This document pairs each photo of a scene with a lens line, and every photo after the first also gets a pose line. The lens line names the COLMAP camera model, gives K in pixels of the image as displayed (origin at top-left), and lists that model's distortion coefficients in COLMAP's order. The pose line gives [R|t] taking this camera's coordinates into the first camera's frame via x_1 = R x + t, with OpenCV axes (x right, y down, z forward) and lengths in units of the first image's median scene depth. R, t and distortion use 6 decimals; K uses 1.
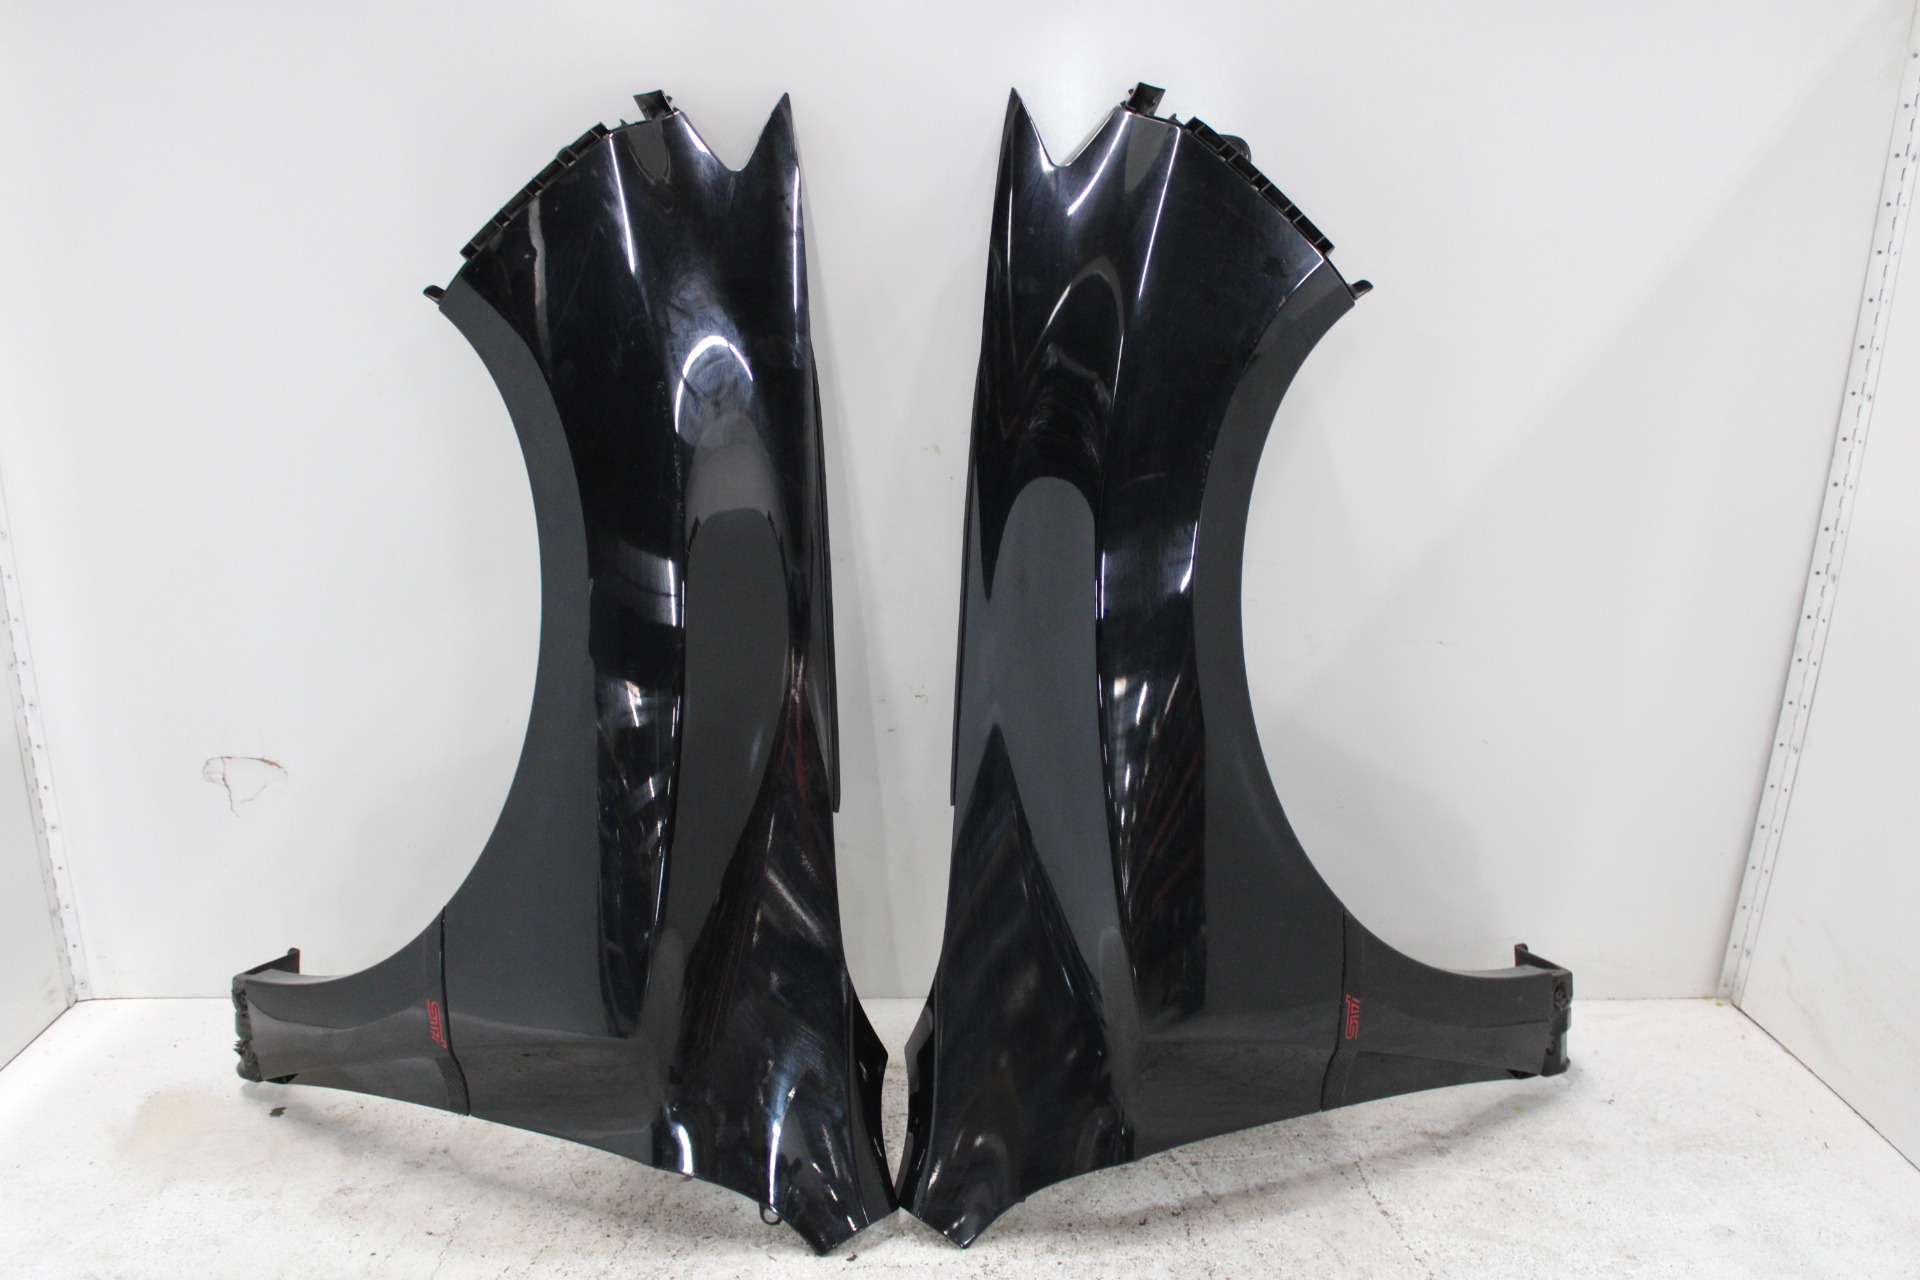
lens RADIAL K [[1684.7, 0, 935.5], [0, 1684.7, 617.2], [0, 0, 1]] dist [-0.068435, 0.013673]
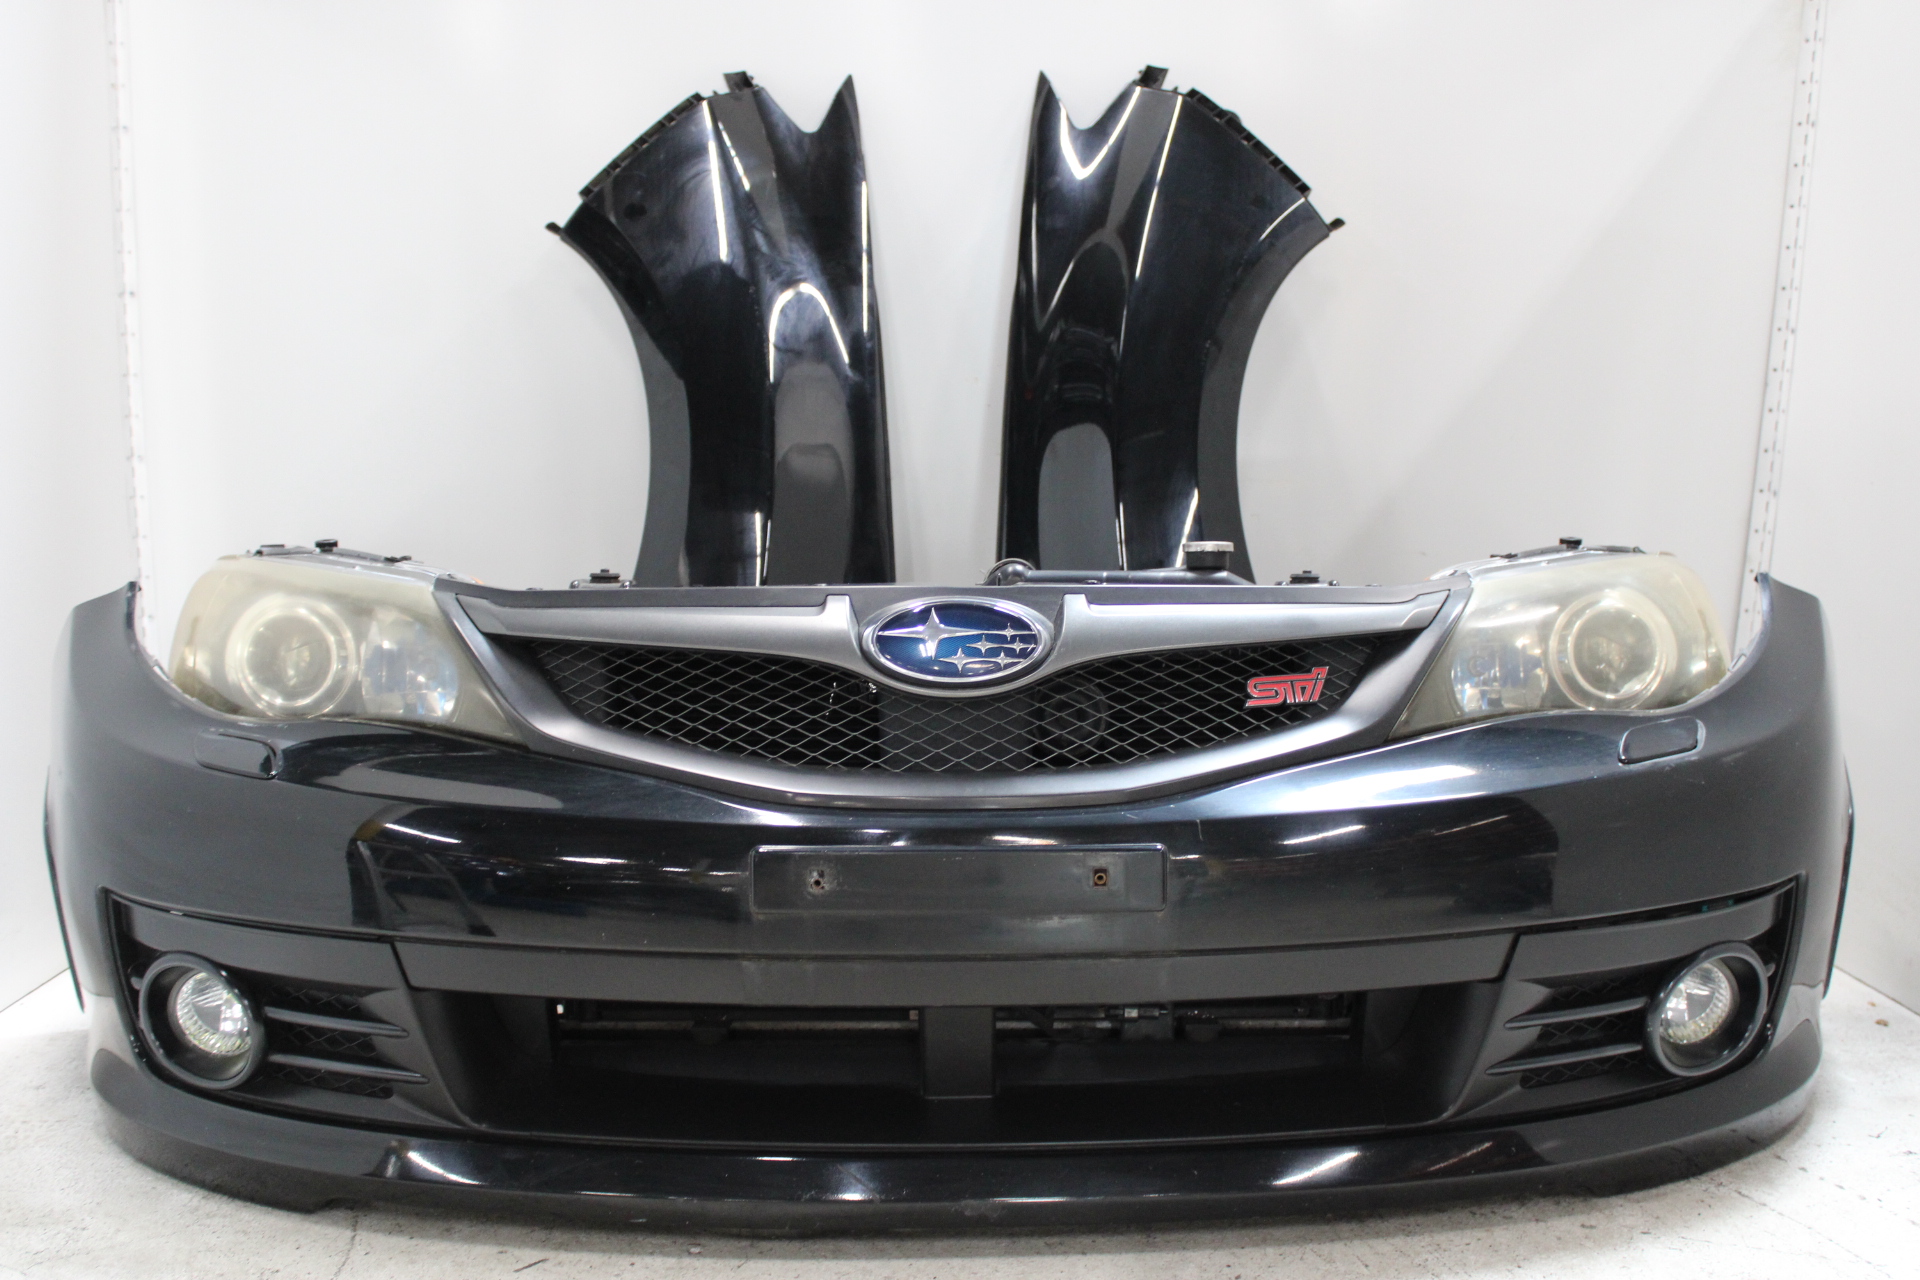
lens RADIAL K [[2088.4, 0, 960.0], [0, 2088.4, 640.0], [0, 0, 1]] dist [-0.043883, 0.014270]
pose [[0.999974, -0.000882, 0.007217, -0.022794], [0.001884, 0.990152, -0.139985, 0.293032], [-0.007023, 0.139995, 0.990127, -0.409588]]
